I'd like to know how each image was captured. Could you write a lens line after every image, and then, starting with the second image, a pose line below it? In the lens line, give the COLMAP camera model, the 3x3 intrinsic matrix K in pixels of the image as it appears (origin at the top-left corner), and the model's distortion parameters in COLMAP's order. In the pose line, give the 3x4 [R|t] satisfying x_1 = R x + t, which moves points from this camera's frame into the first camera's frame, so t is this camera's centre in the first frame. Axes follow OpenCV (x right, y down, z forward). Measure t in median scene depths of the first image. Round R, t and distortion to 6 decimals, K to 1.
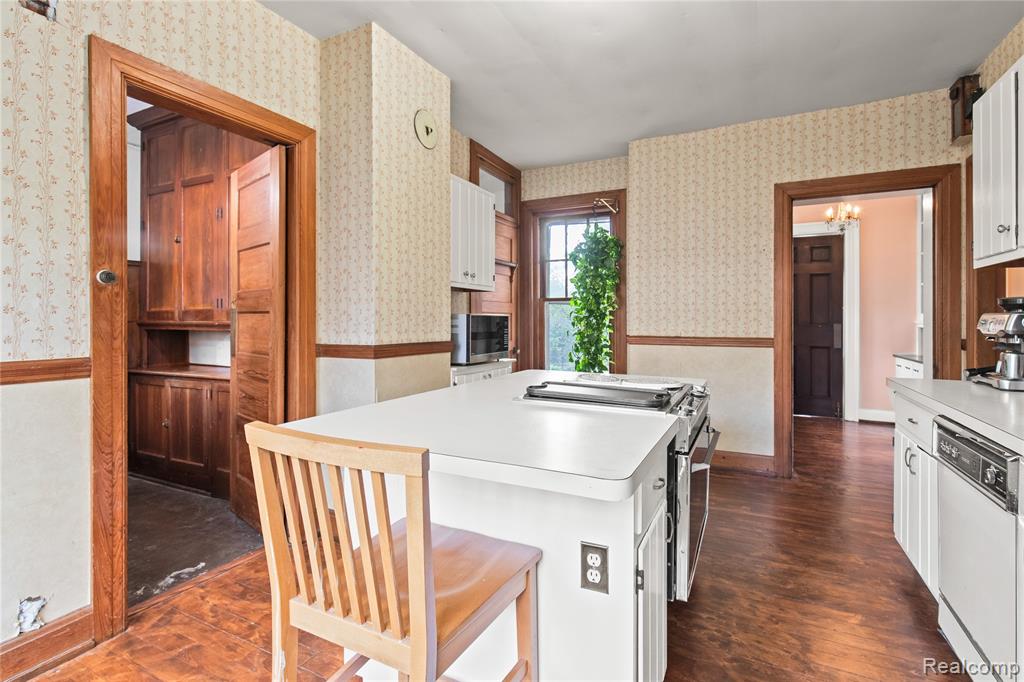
lens RADIAL K [[469.8, 0, 509.2], [0, 469.8, 317.2], [0, 0, 1]] dist [-0.001380, -0.001034]
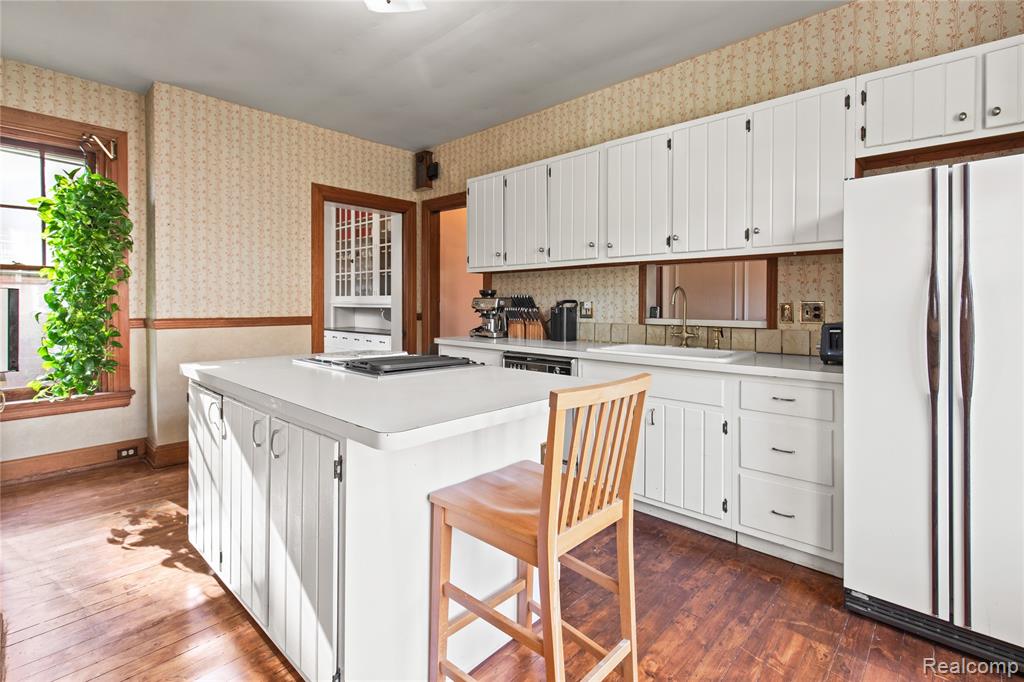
lens RADIAL K [[469.8, 0, 519.3], [0, 469.8, 300.9], [0, 0, 1]] dist [-0.001380, -0.001034]
pose [[0.277540, 0.000030, 0.960714, -0.215456], [-0.012776, 0.999912, 0.003660, -0.002103], [-0.960629, -0.013290, 0.277515, 0.099696]]
